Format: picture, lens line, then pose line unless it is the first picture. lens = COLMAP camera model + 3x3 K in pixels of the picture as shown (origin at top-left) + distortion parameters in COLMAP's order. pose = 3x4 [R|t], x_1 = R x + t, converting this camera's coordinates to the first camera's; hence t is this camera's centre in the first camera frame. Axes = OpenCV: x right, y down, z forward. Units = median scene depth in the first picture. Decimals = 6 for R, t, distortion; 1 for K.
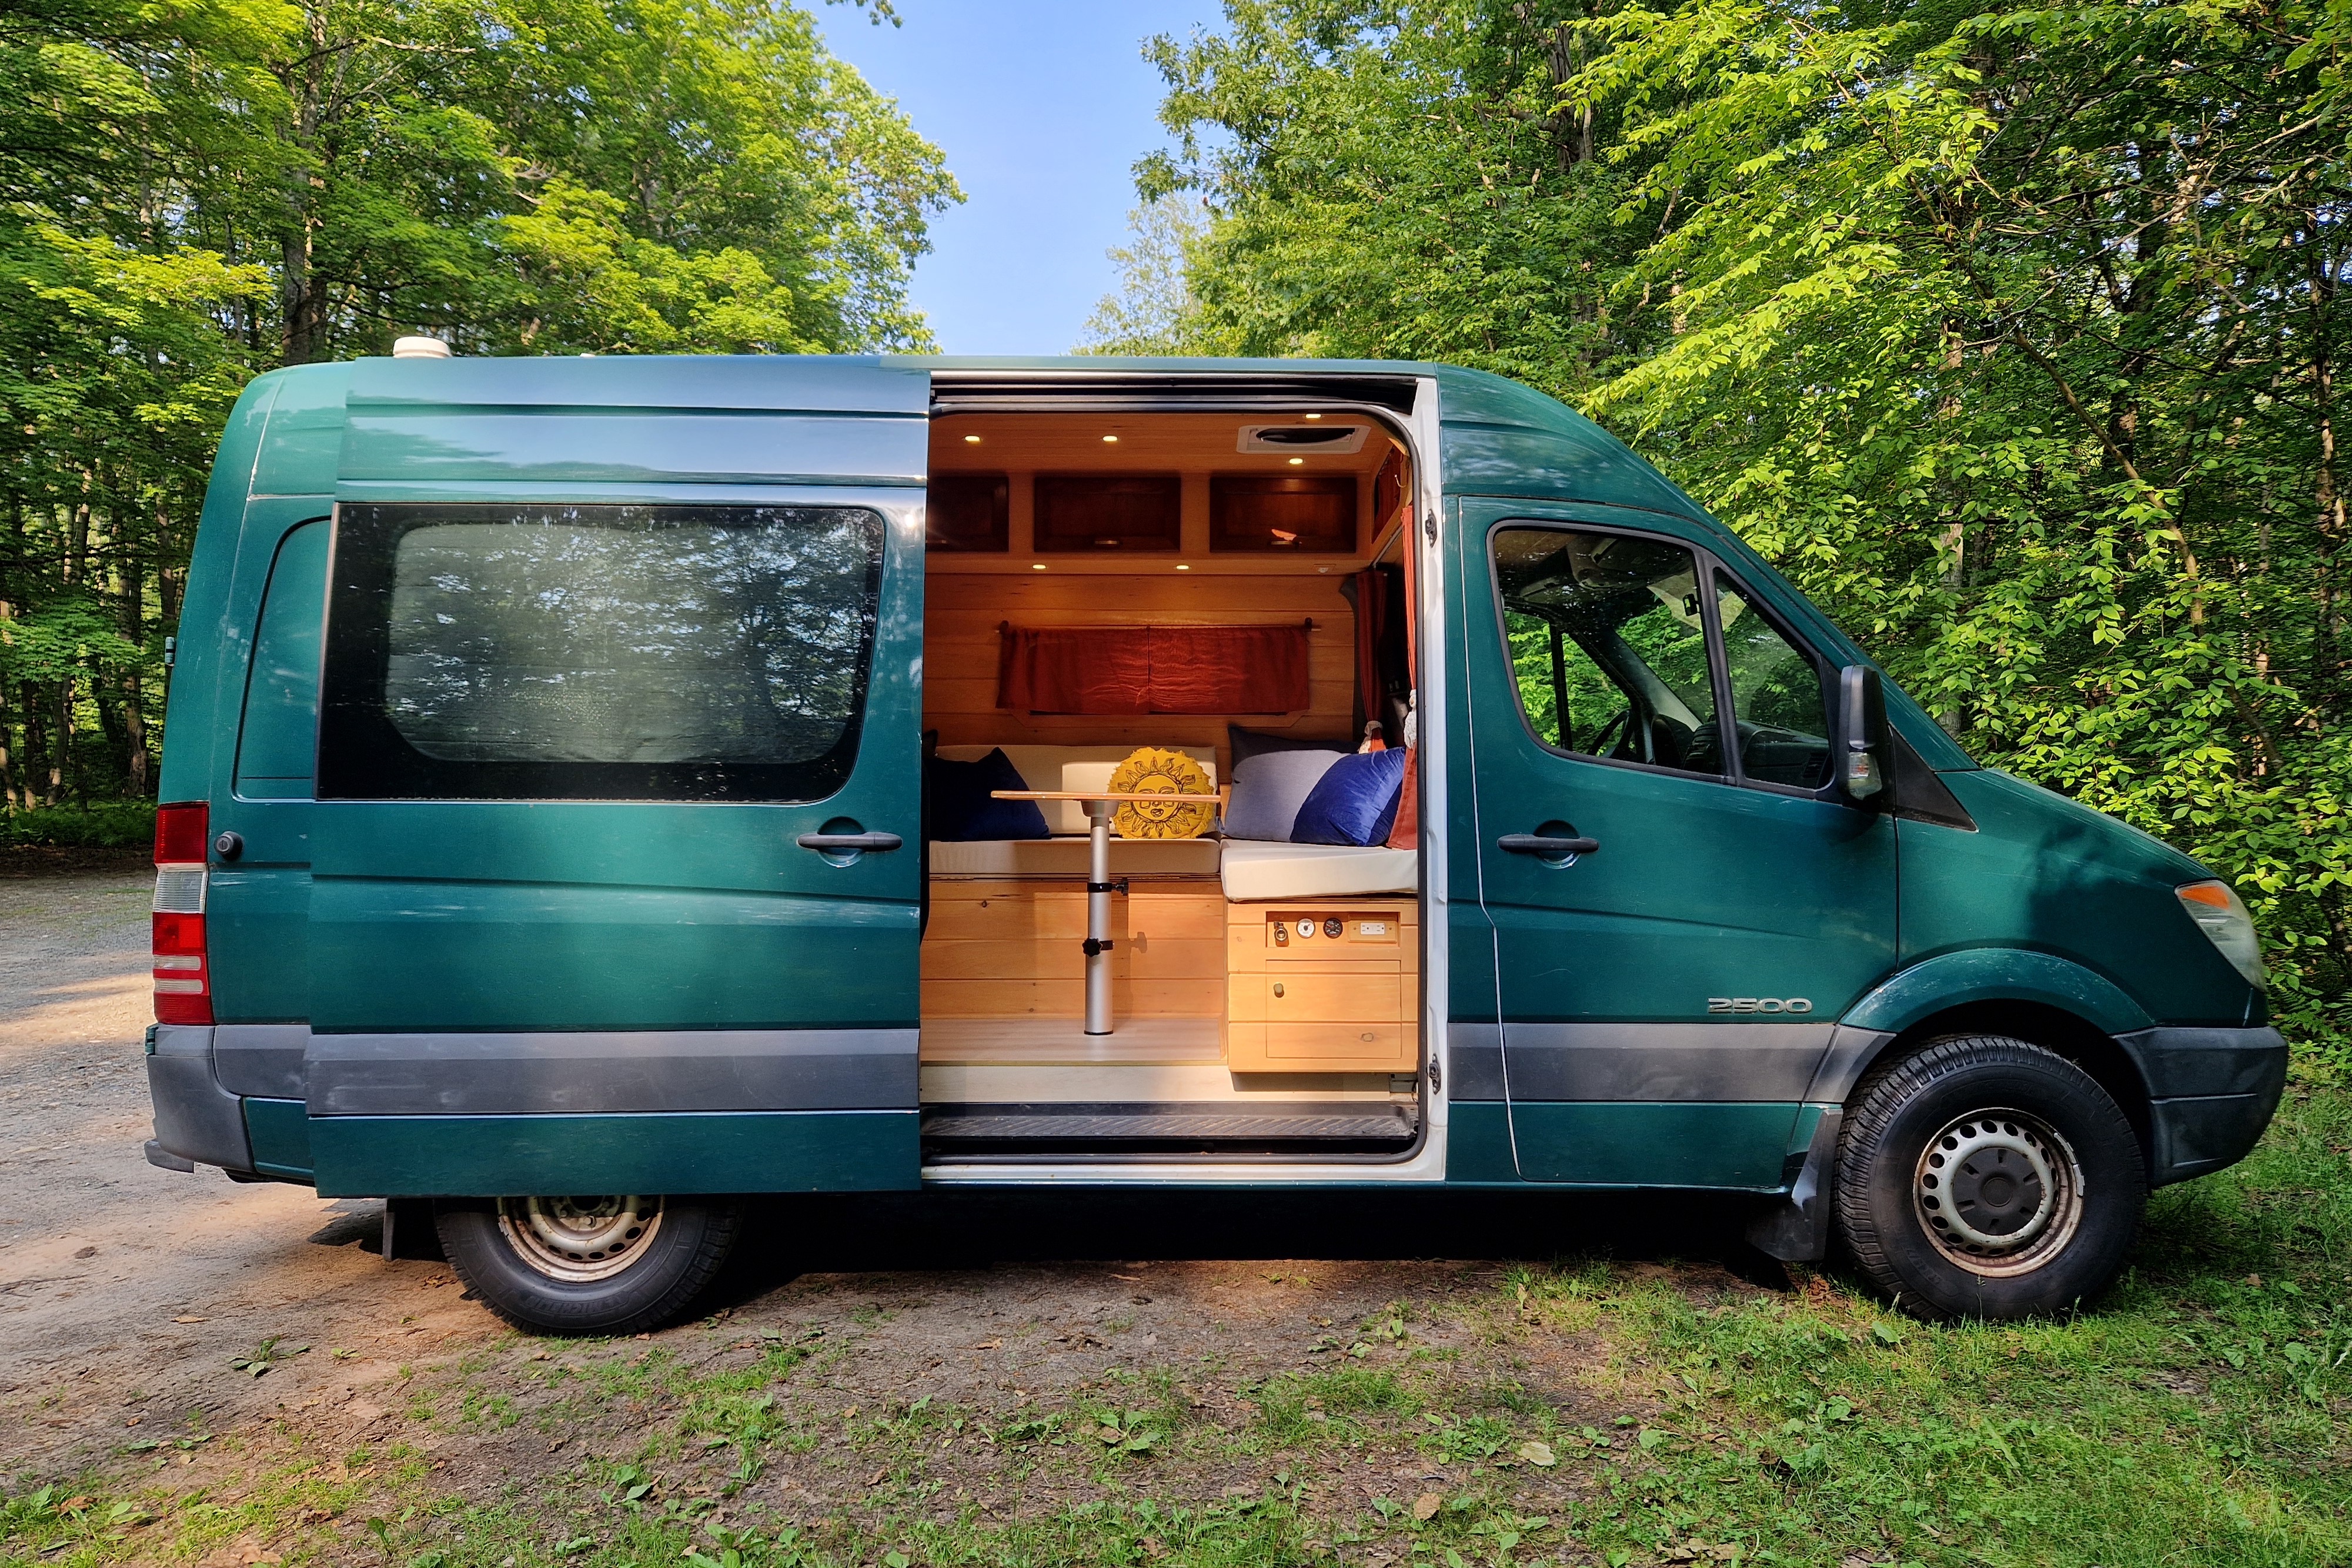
lens RADIAL K [[1587.0, 0, 1184.8], [0, 1587.0, 776.3], [0, 0, 1]] dist [0.065258, -0.062939]
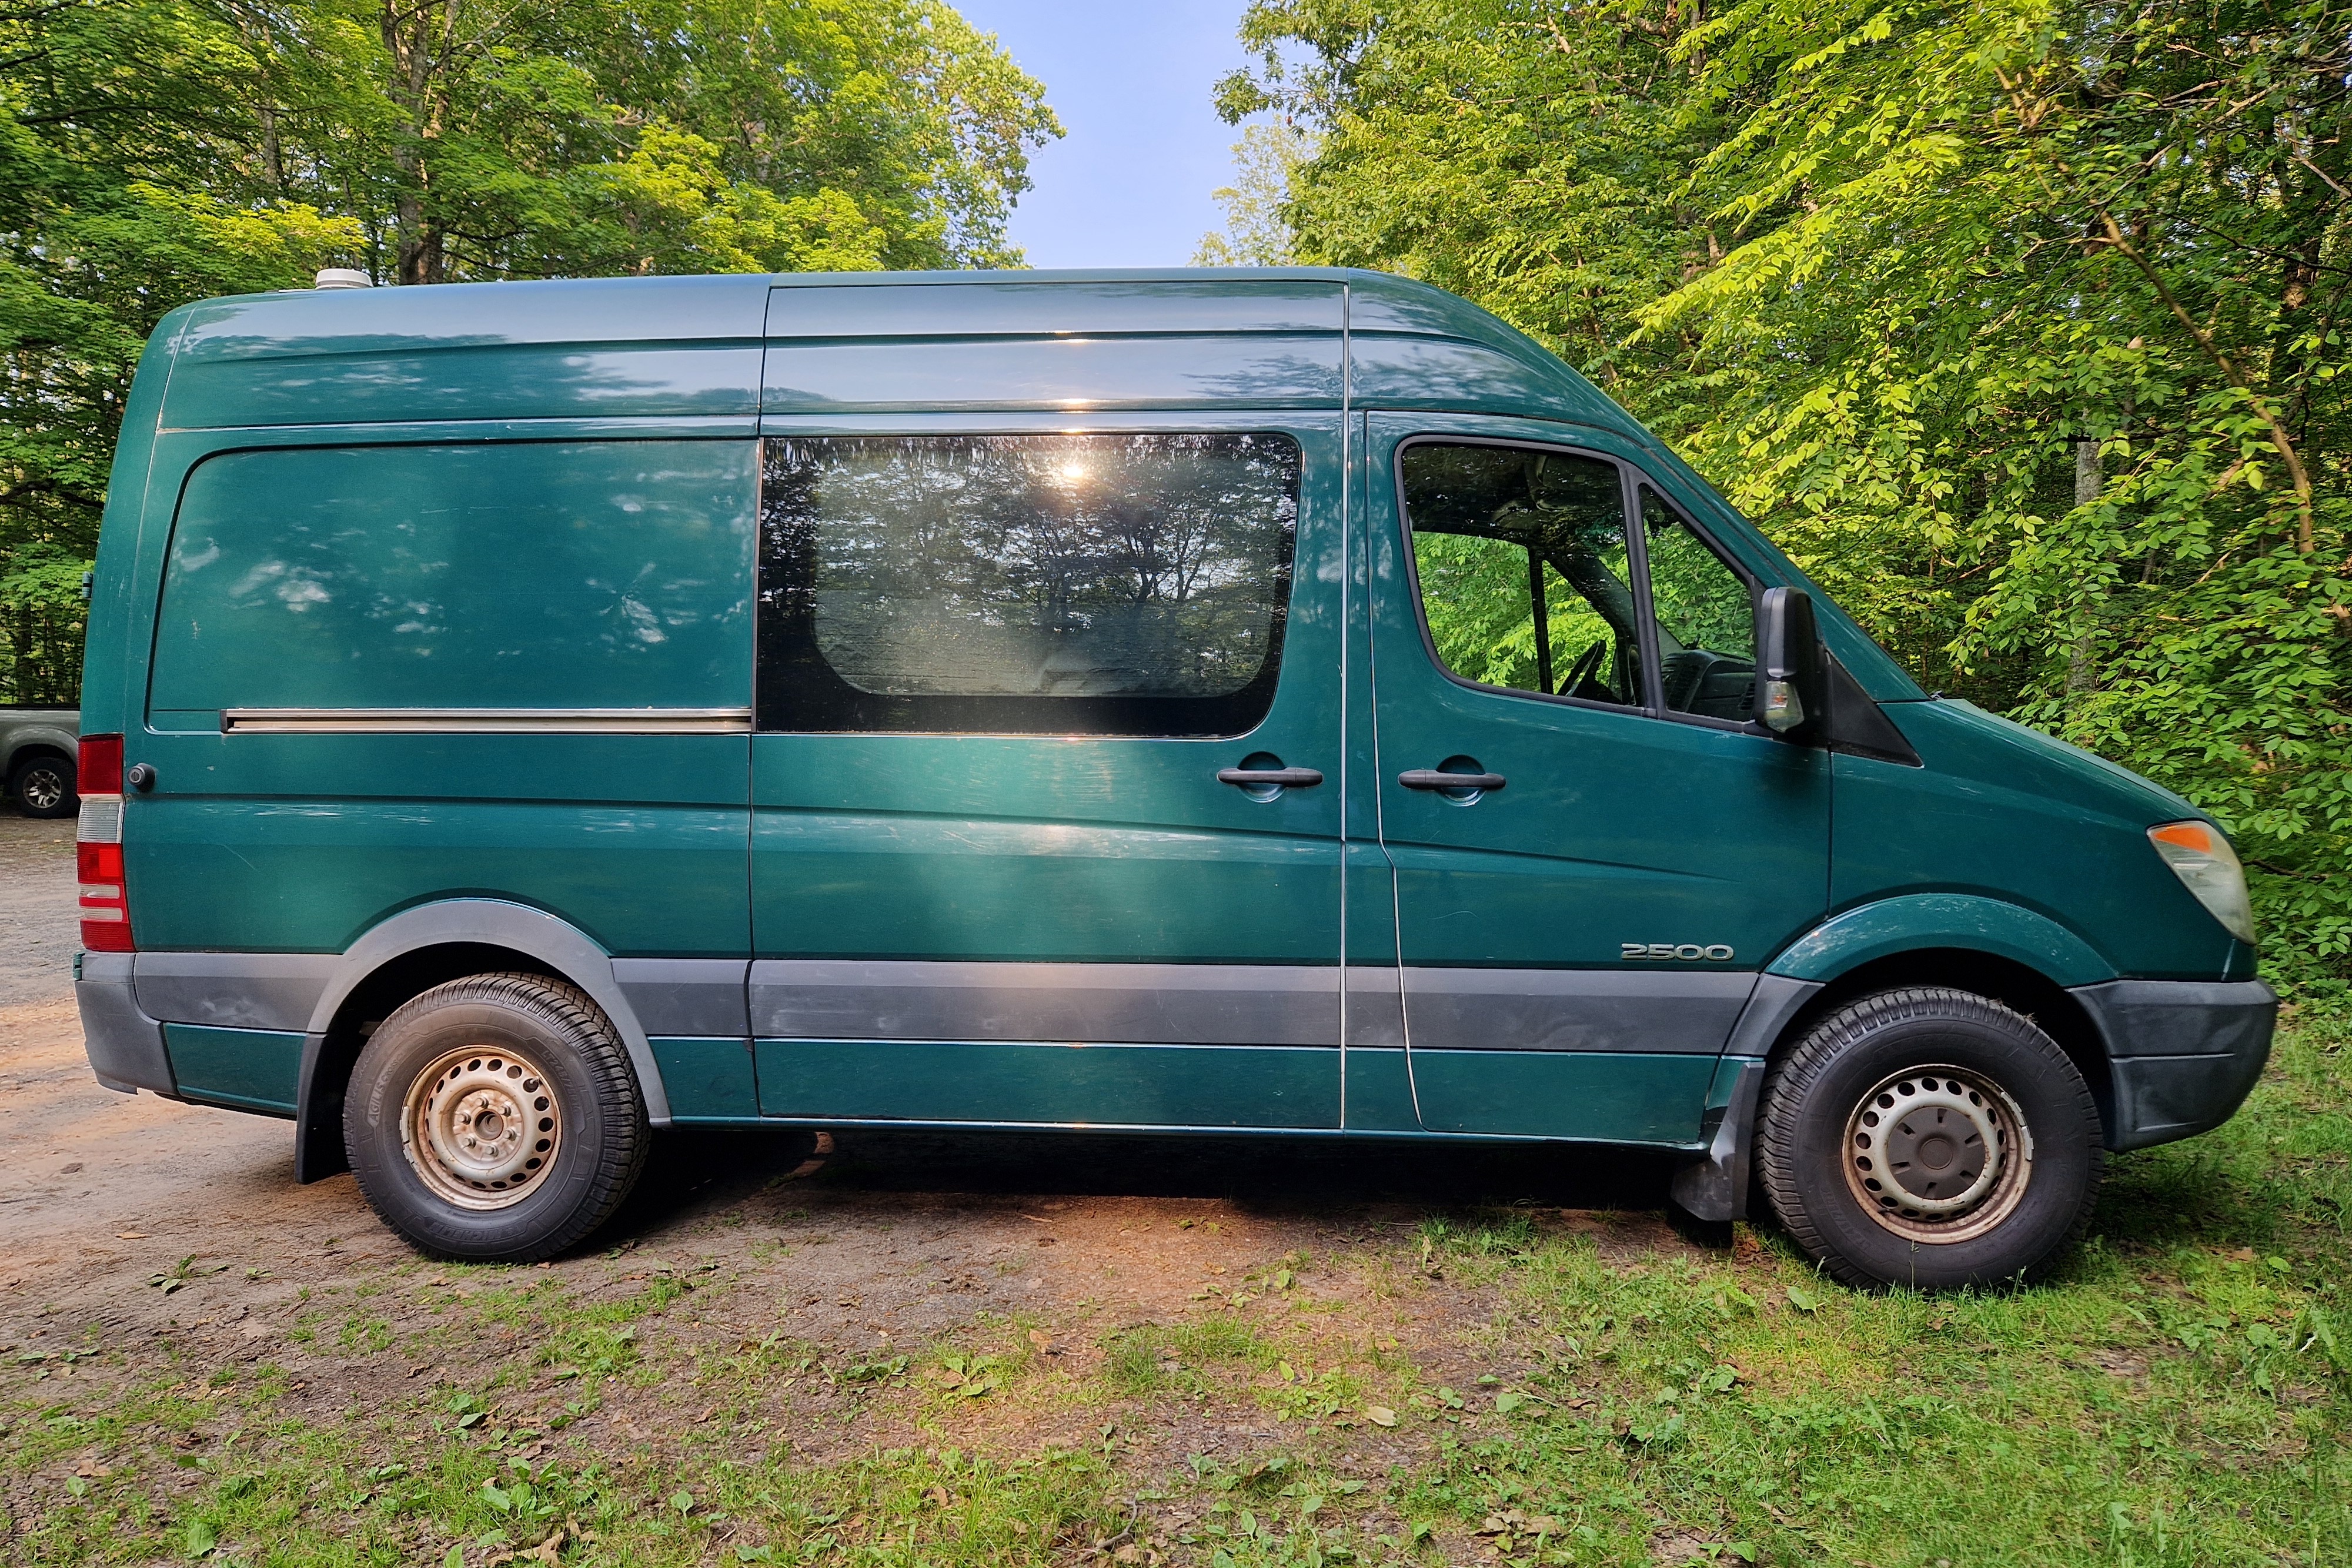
lens RADIAL K [[1587.0, 0, 1159.4], [0, 1587.0, 787.0], [0, 0, 1]] dist [0.065258, -0.062939]
pose [[0.996133, 0.002711, -0.087816, 0.136107], [0.001131, 0.999045, 0.043671, 0.005060], [0.087851, -0.043601, 0.995179, 0.042492]]
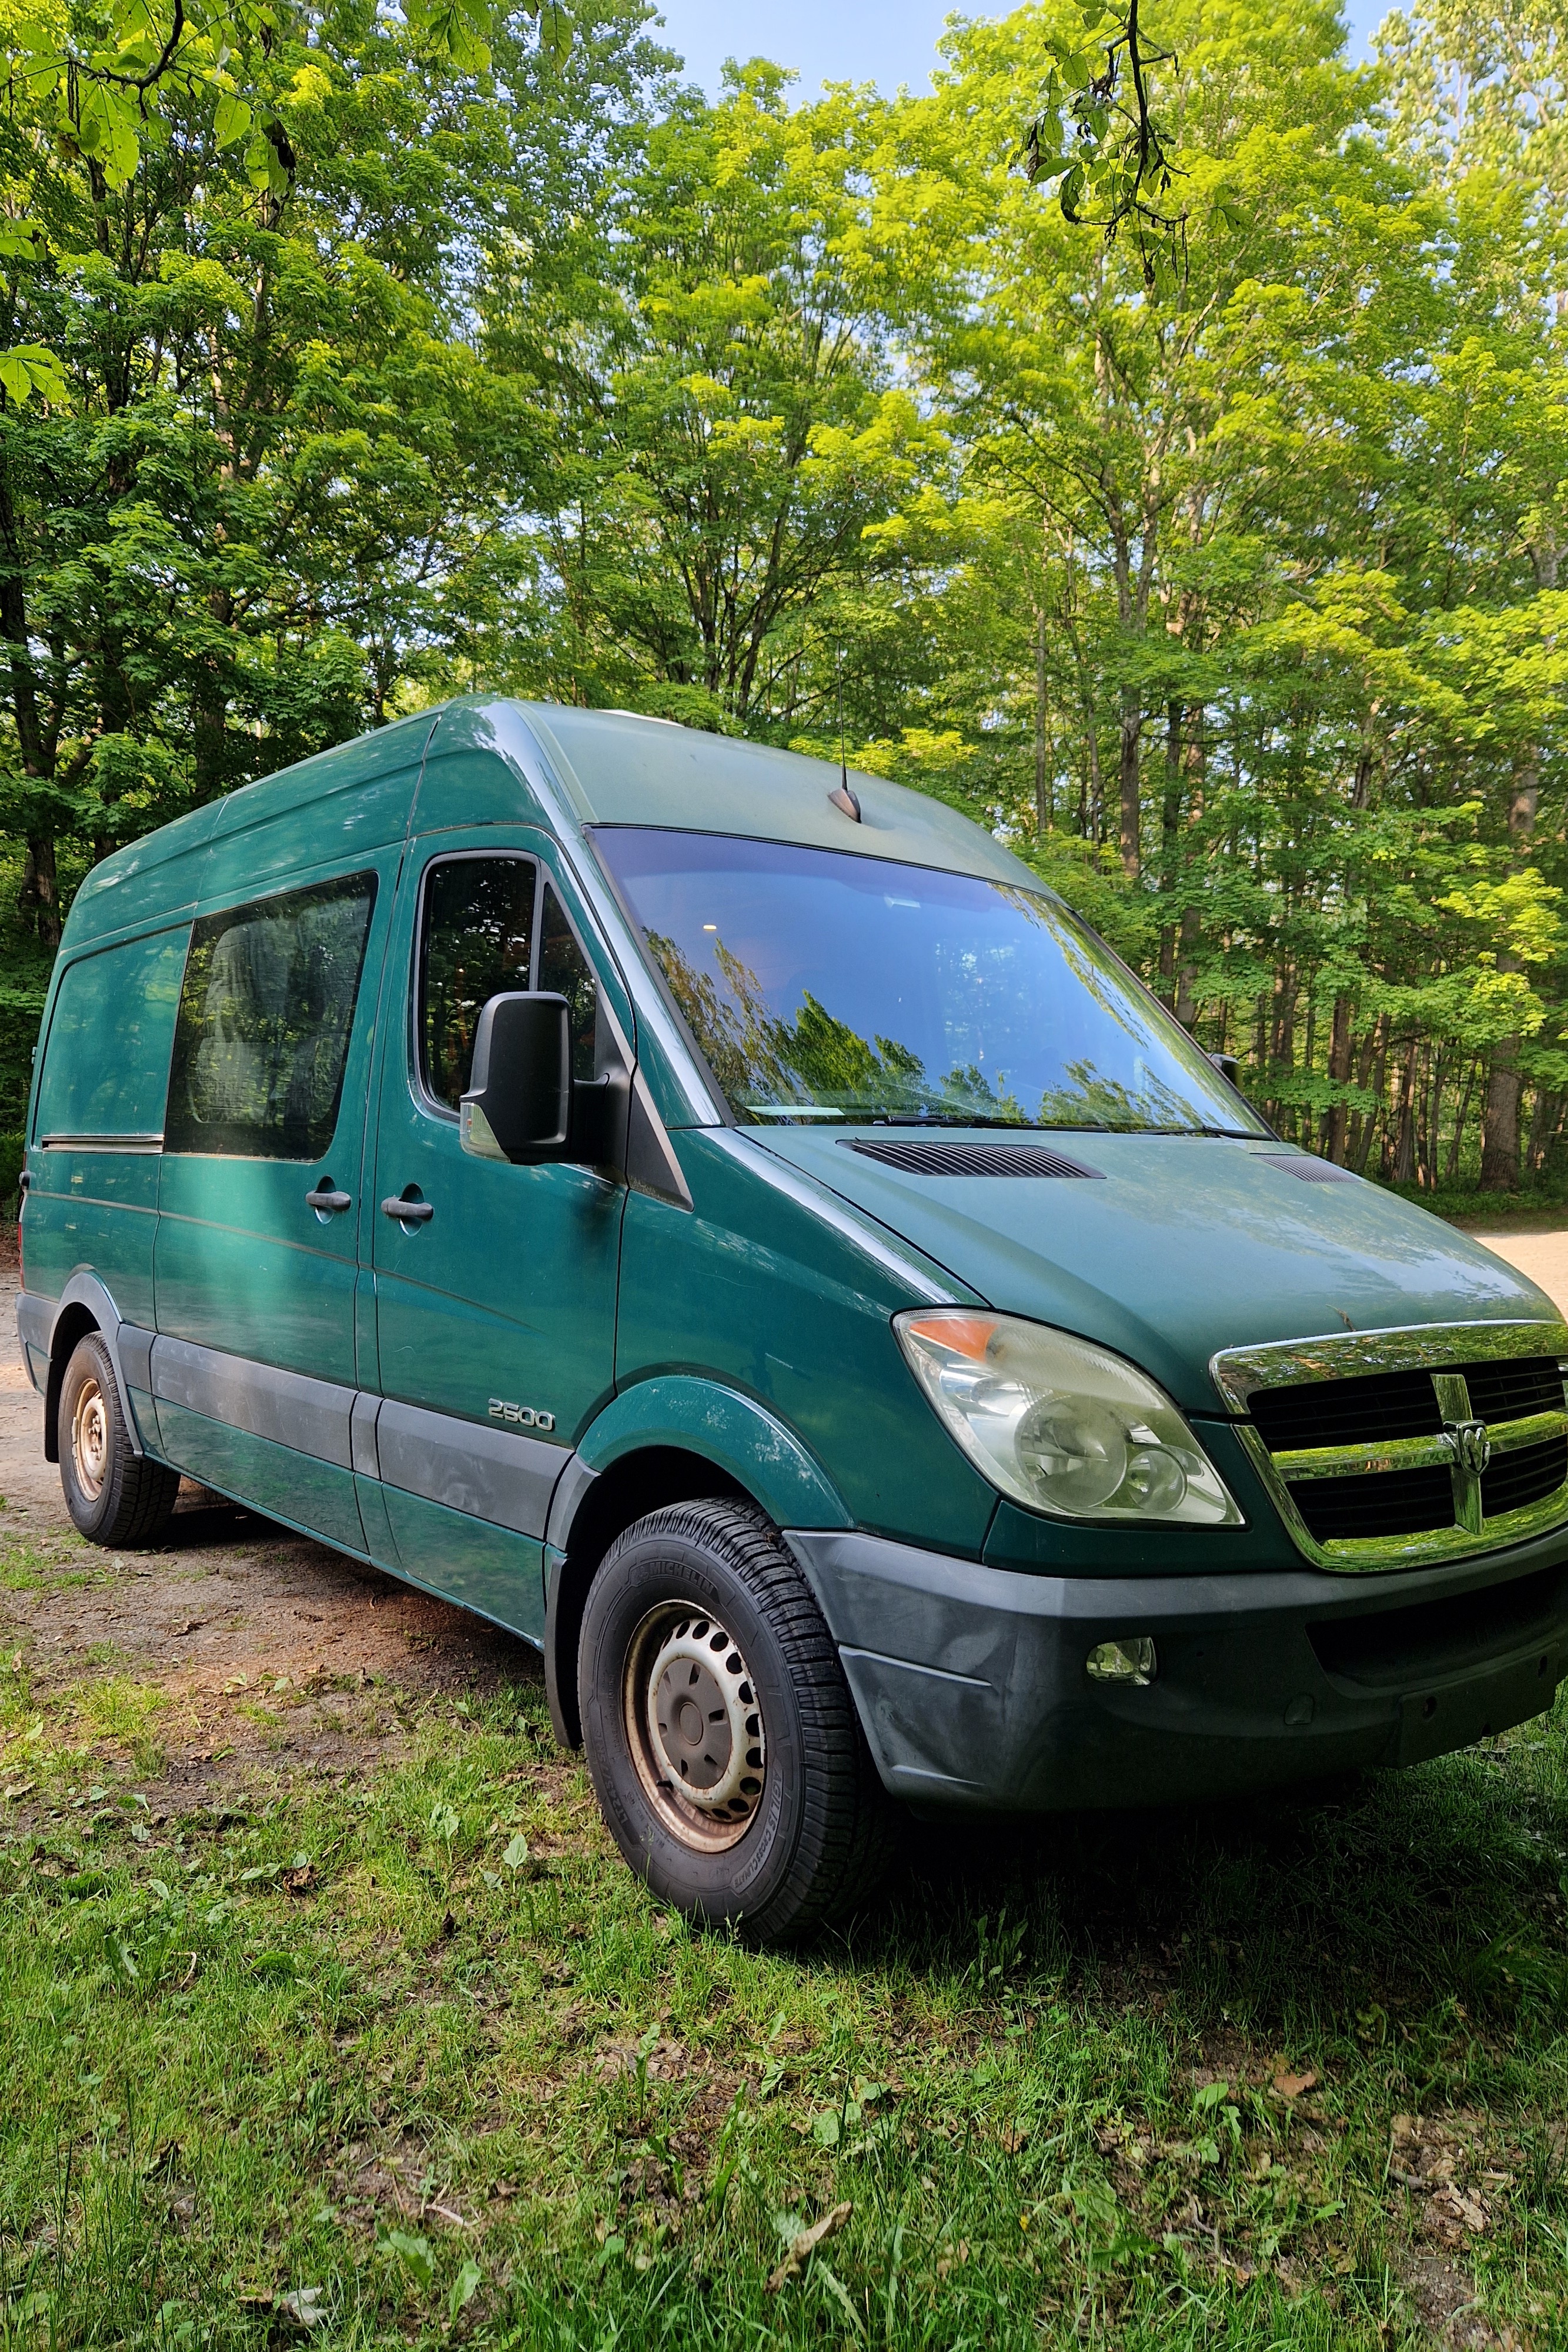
lens RADIAL K [[1587.0, 0, 782.5], [0, 1587.0, 1166.8], [0, 0, 1]] dist [0.065258, -0.062939]
pose [[0.623430, 0.013088, -0.781770, 1.055573], [-0.016475, 0.999858, 0.003601, 0.011641], [0.781706, 0.010634, 0.623556, 0.584304]]
